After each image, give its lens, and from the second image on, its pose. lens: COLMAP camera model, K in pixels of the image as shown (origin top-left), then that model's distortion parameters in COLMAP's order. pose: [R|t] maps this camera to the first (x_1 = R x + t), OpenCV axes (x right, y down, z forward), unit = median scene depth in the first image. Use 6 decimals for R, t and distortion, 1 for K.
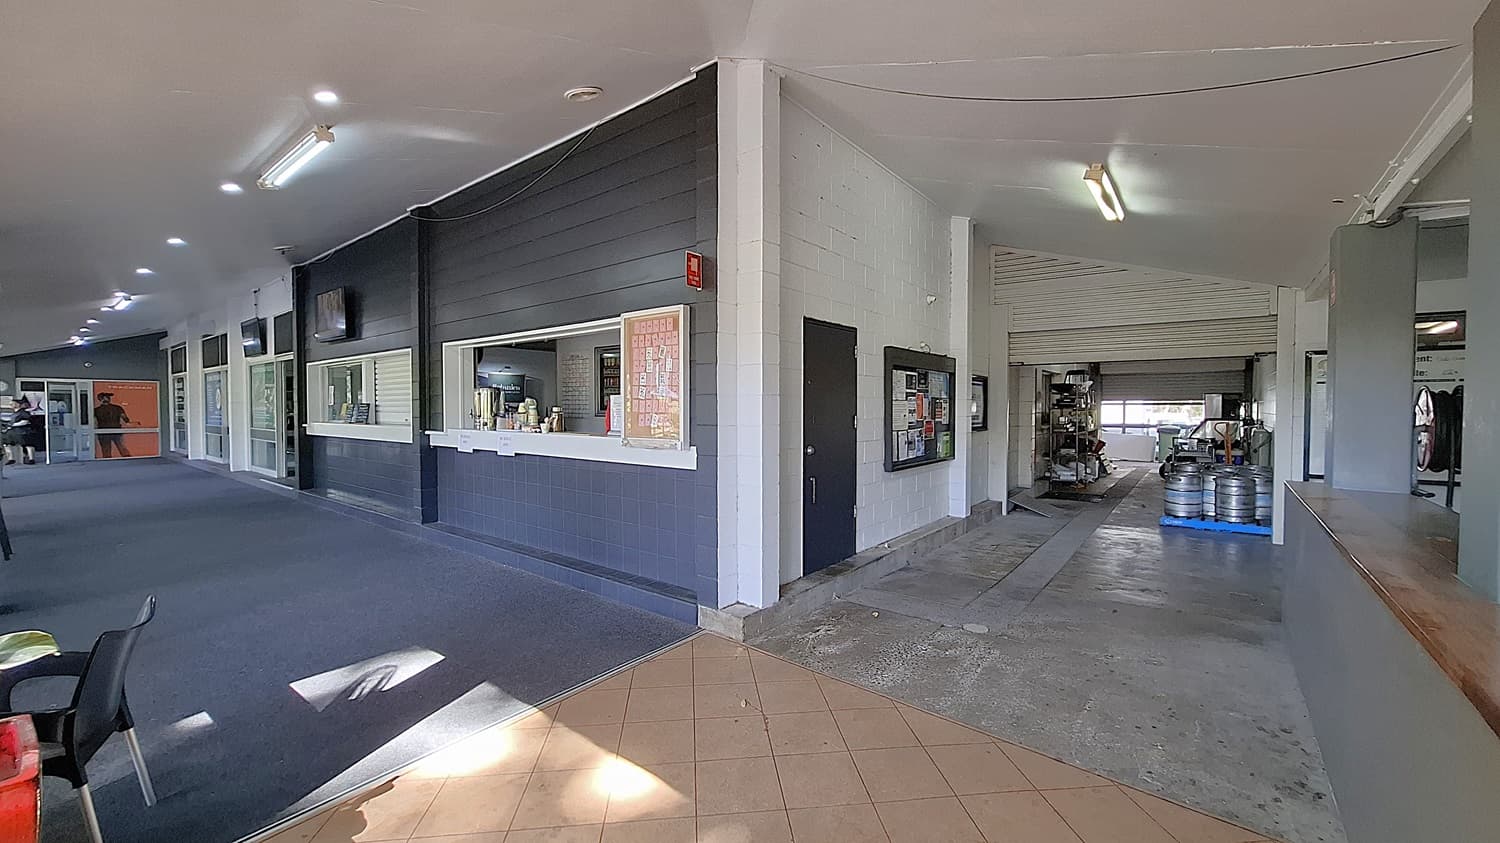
lens RADIAL K [[586.1, 0, 749.9], [0, 586.1, 419.6], [0, 0, 1]] dist [0.000334, -0.000227]
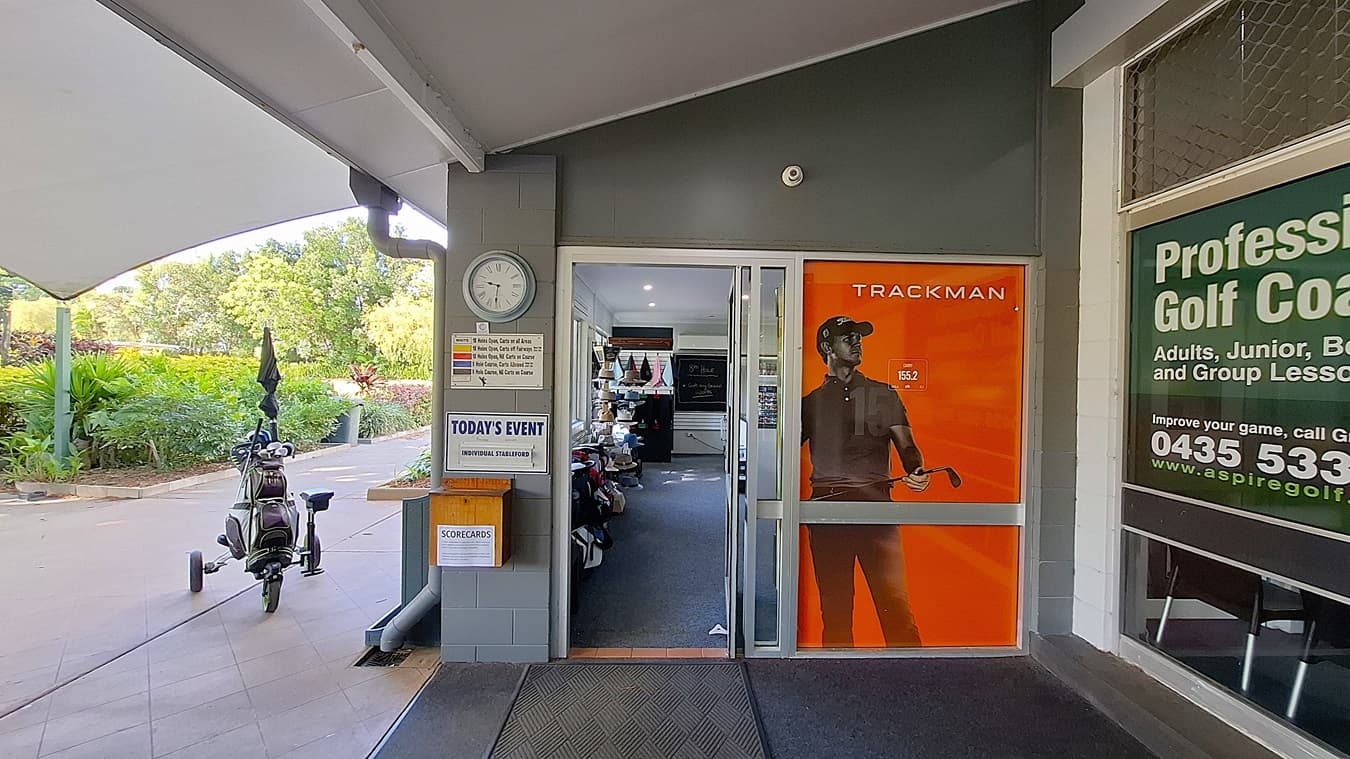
lens RADIAL K [[527.5, 0, 675.4], [0, 527.5, 379.7], [0, 0, 1]] dist [0.000334, -0.000227]
pose [[0.641056, 0.011547, -0.767408, -0.992246], [-0.030493, 0.999481, -0.010434, -0.021699], [0.766889, 0.030090, 0.641075, 0.837664]]
